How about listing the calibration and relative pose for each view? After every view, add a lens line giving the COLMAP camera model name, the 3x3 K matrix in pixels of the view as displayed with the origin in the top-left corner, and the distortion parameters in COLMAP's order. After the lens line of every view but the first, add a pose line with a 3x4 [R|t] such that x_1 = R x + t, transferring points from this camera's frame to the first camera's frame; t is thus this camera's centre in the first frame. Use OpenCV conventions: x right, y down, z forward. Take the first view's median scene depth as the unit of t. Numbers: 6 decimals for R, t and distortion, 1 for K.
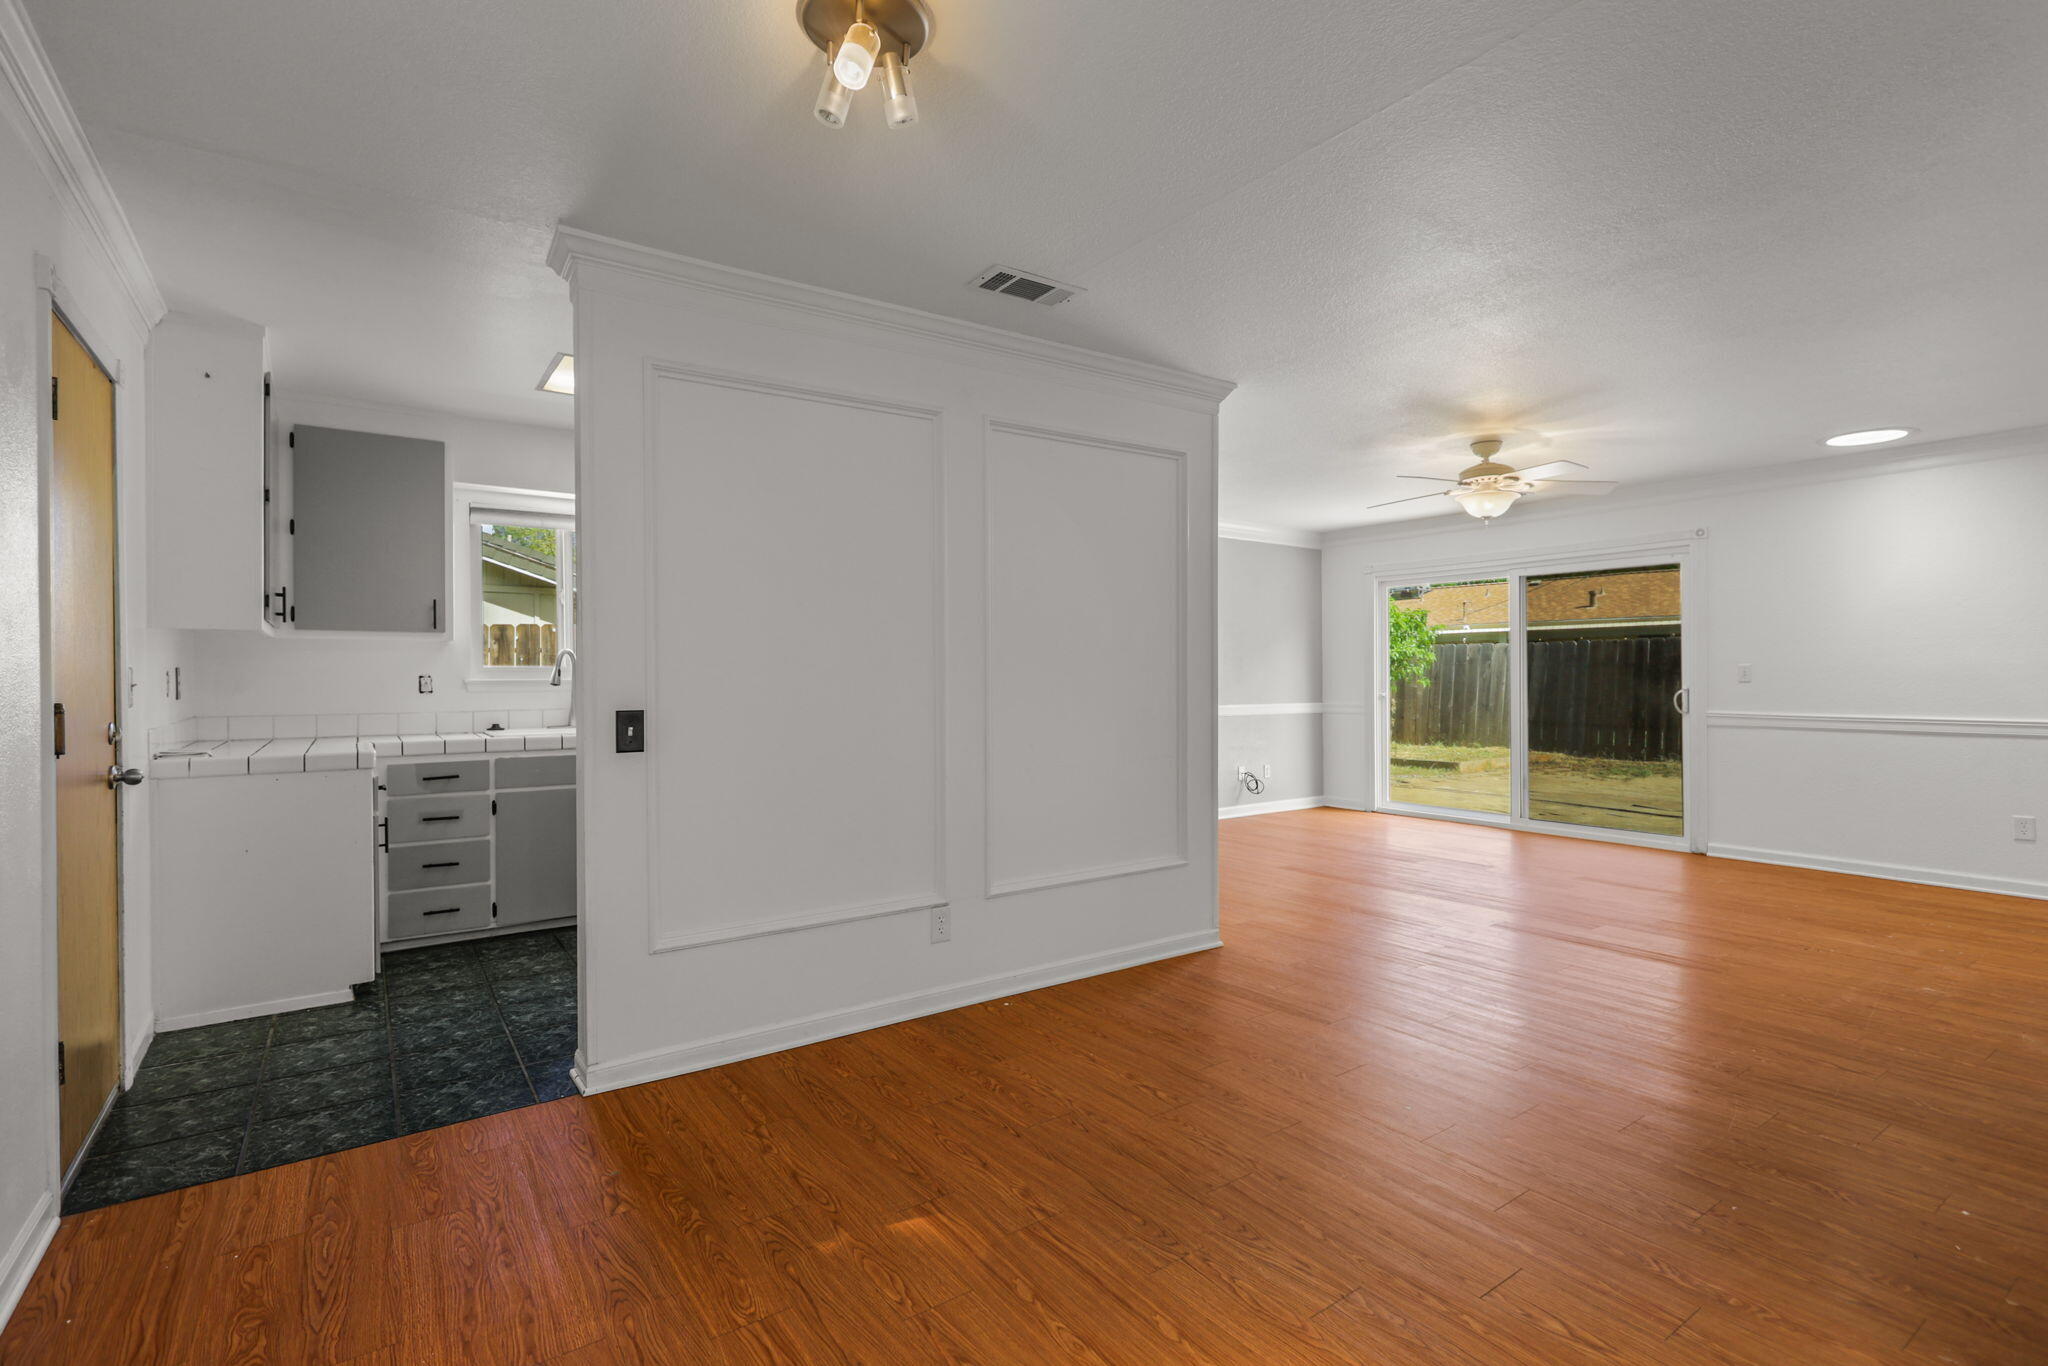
lens RADIAL K [[944.6, 0, 1020.5], [0, 944.6, 676.9], [0, 0, 1]] dist [0.000518, -0.000166]
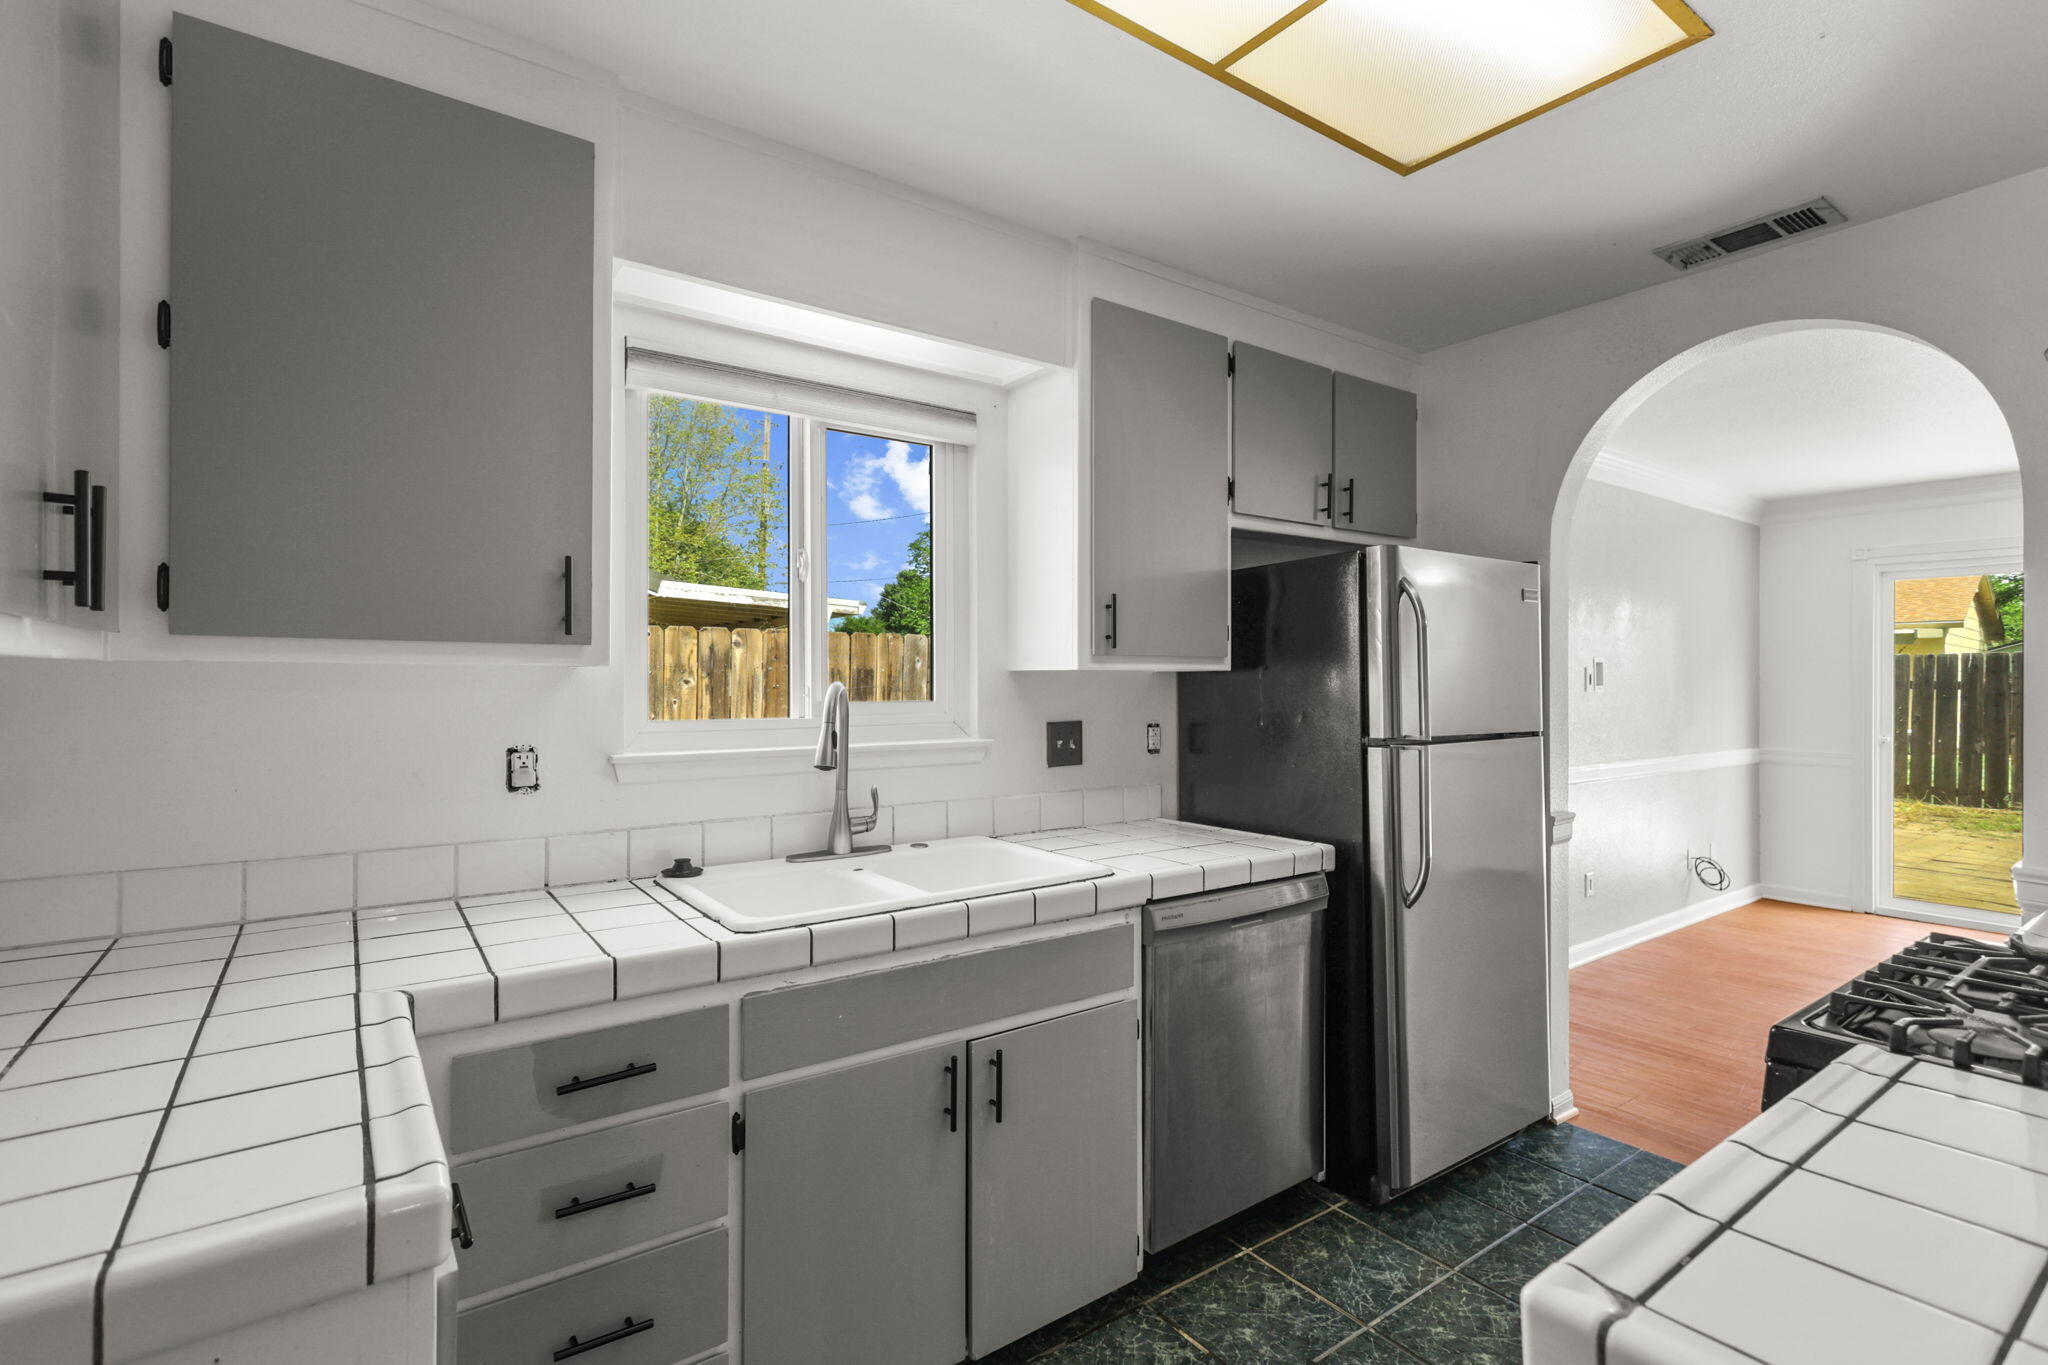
lens RADIAL K [[963.6, 0, 1031.3], [0, 963.6, 676.8], [0, 0, 1]] dist [0.003377, 0.000870]
pose [[0.999926, 0.006419, 0.010332, -0.440832], [-0.006350, 0.999957, -0.006688, -0.032670], [-0.010375, 0.006622, 0.999924, 0.618036]]
